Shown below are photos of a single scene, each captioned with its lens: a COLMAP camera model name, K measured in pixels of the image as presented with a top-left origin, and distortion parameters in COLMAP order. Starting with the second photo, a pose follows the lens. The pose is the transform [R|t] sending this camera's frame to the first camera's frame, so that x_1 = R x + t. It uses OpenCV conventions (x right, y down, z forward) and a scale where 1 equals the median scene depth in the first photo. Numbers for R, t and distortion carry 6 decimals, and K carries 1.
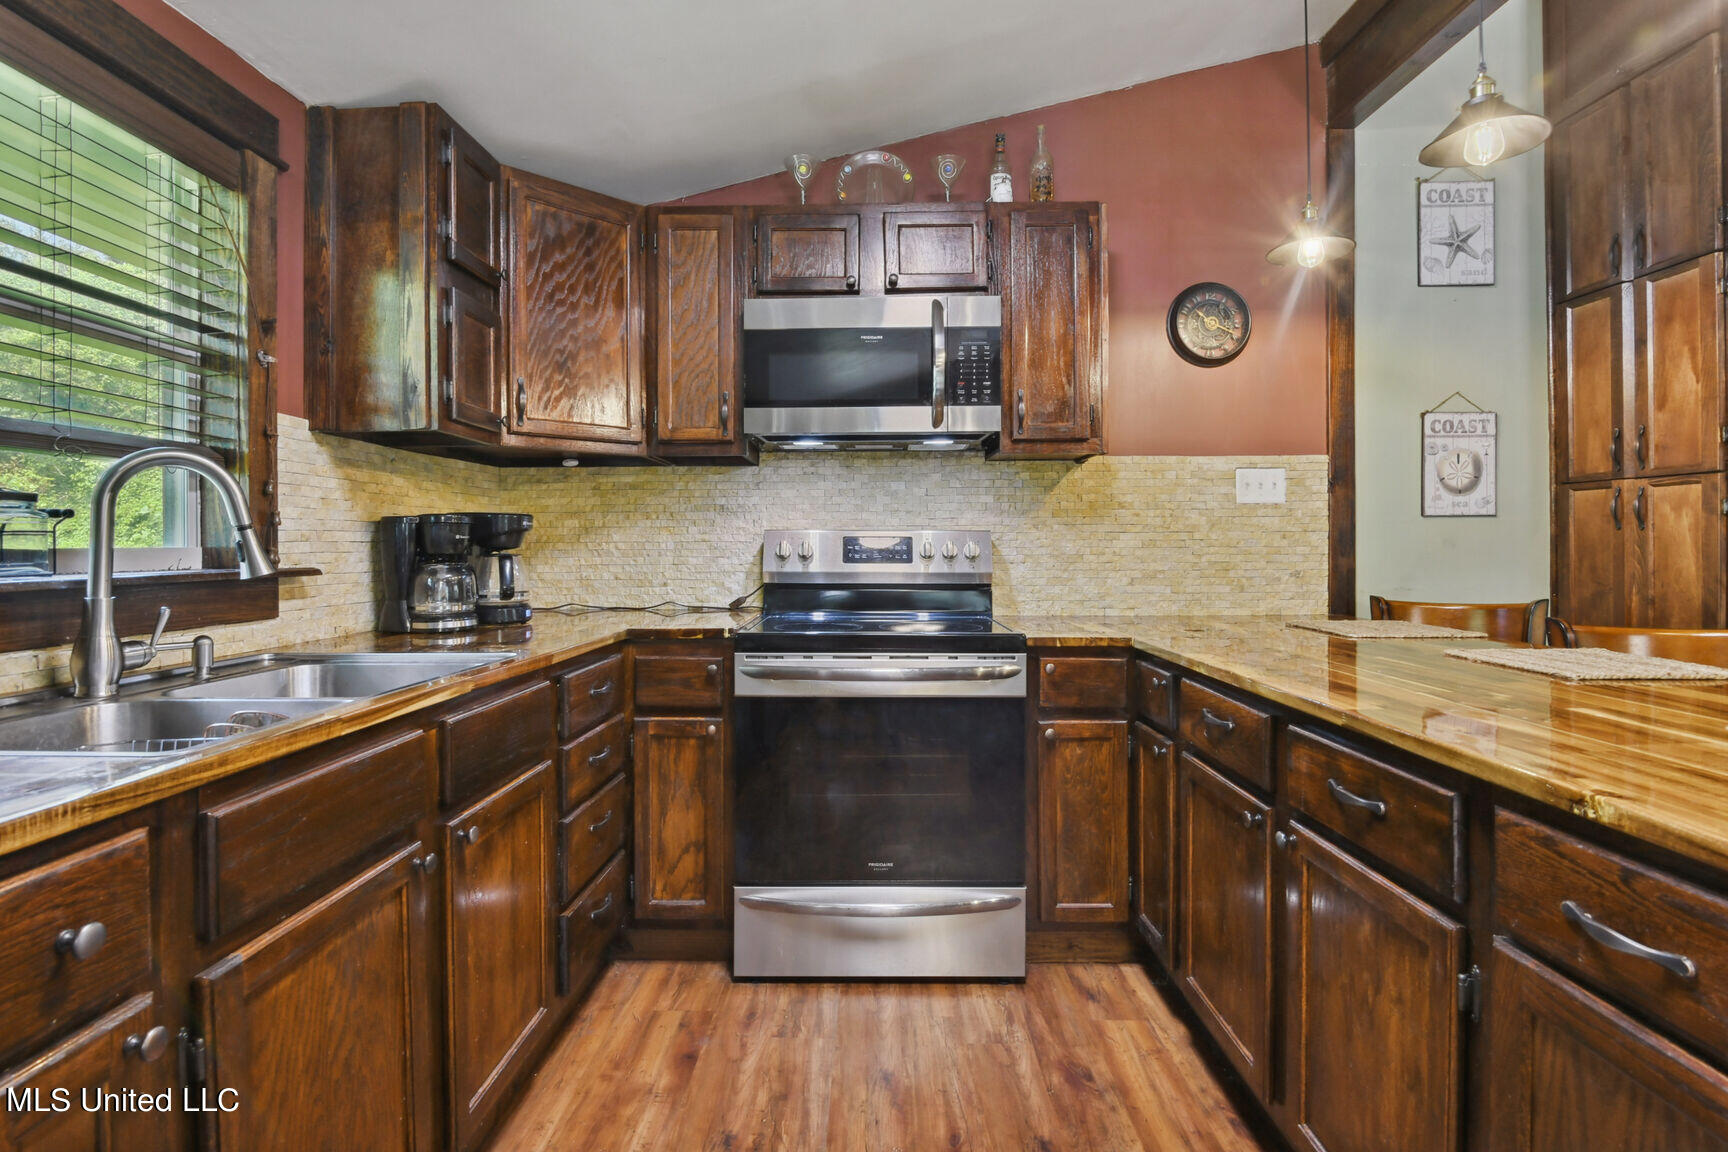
lens RADIAL K [[813.6, 0, 863.1], [0, 813.6, 548.1], [0, 0, 1]] dist [-0.000225, -0.014622]
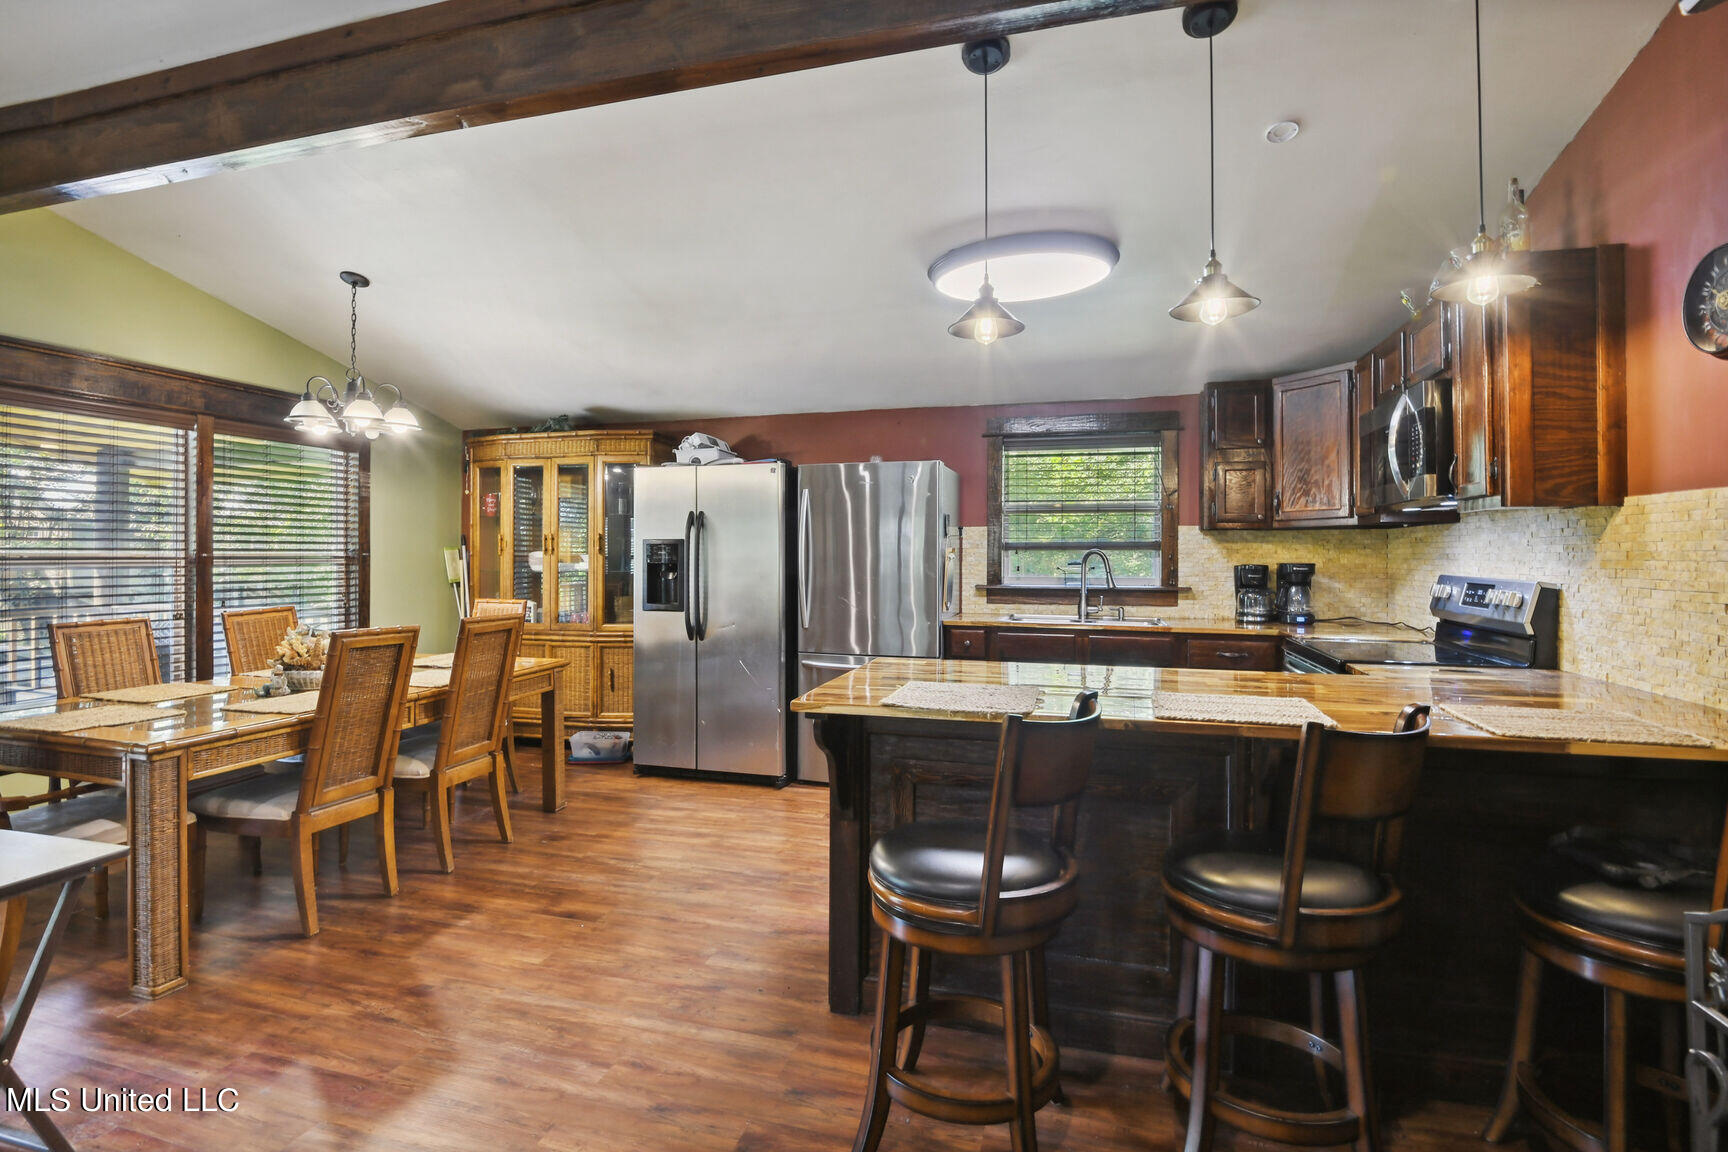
lens RADIAL K [[813.6, 0, 863.1], [0, 813.6, 548.1], [0, 0, 1]] dist [-0.000225, -0.014622]
pose [[-0.262808, -0.004115, -0.964839, 1.289709], [-0.002439, 0.999991, -0.003600, -0.055259], [0.964845, 0.001407, -0.262815, 0.455603]]
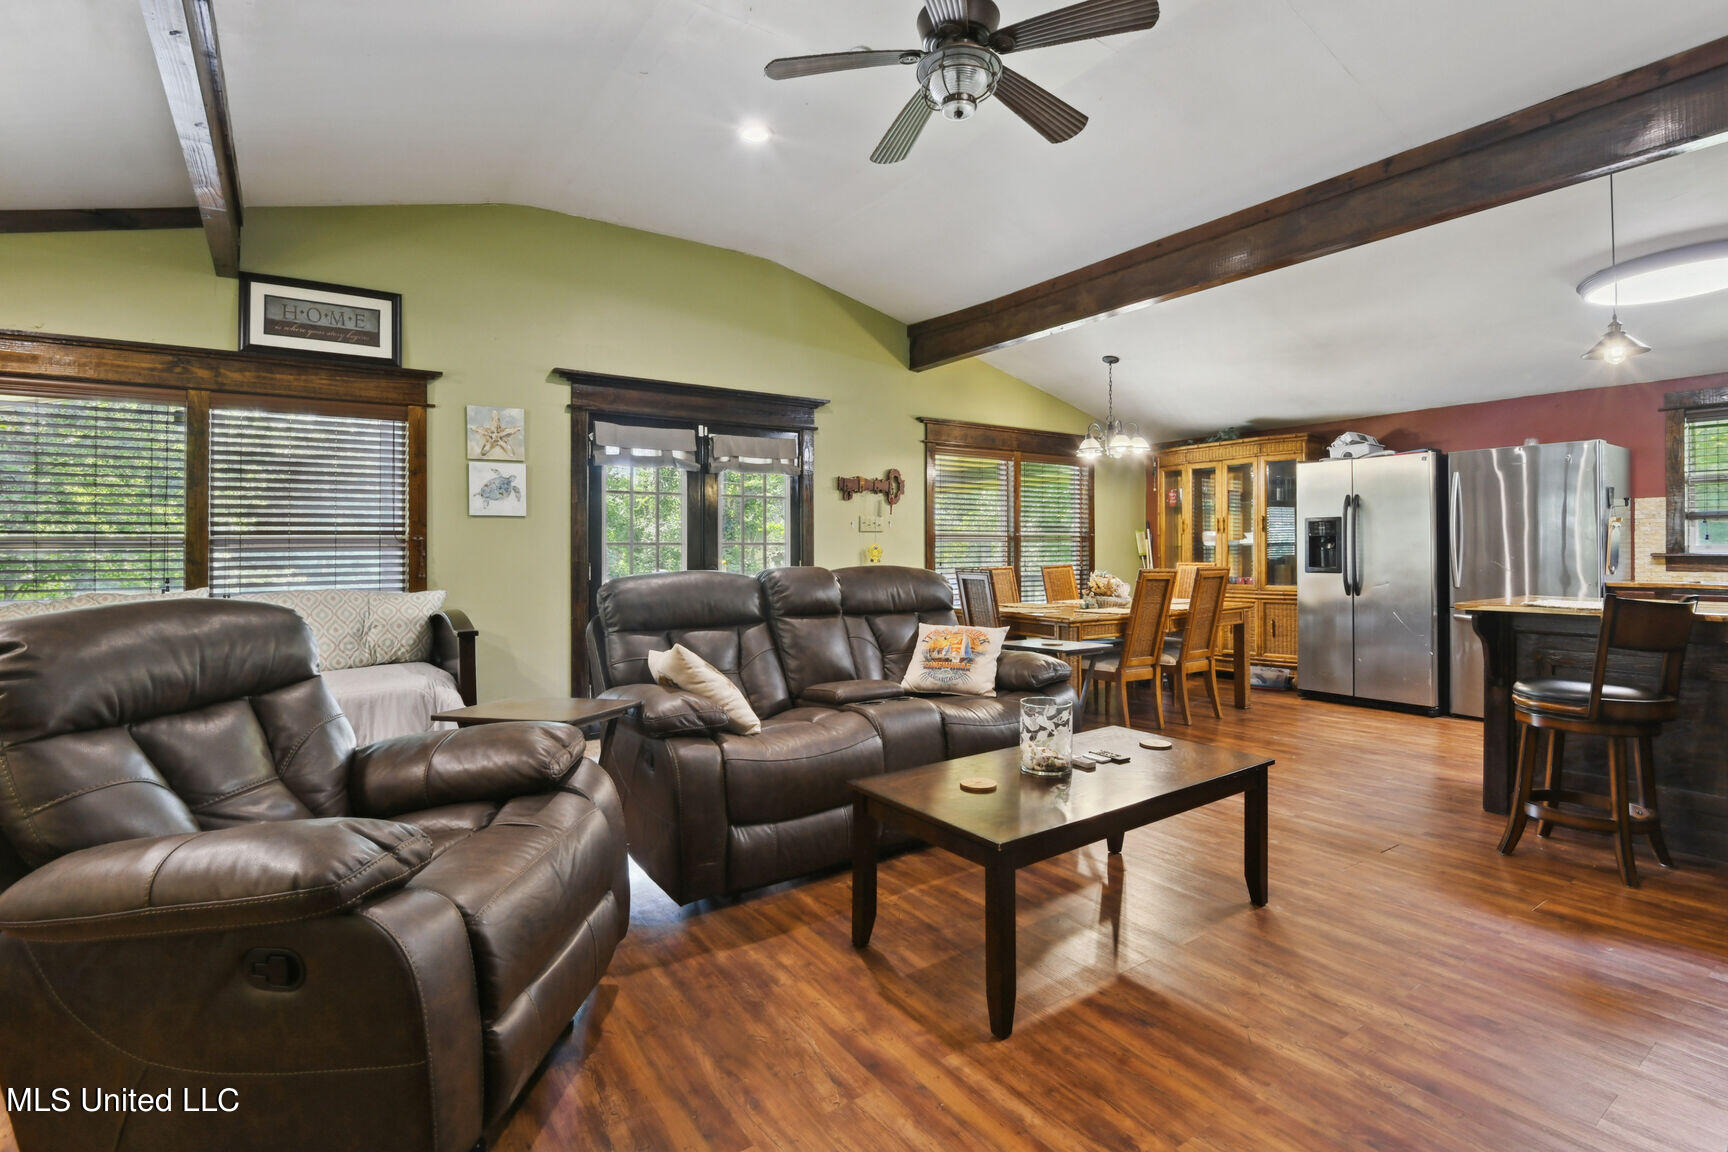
lens RADIAL K [[813.6, 0, 863.1], [0, 813.6, 548.1], [0, 0, 1]] dist [-0.000225, -0.014622]
pose [[-0.817380, 0.005493, -0.576073, 2.075362], [0.005908, 0.999982, 0.001152, -0.004540], [0.576069, -0.002462, -0.817398, 0.696912]]
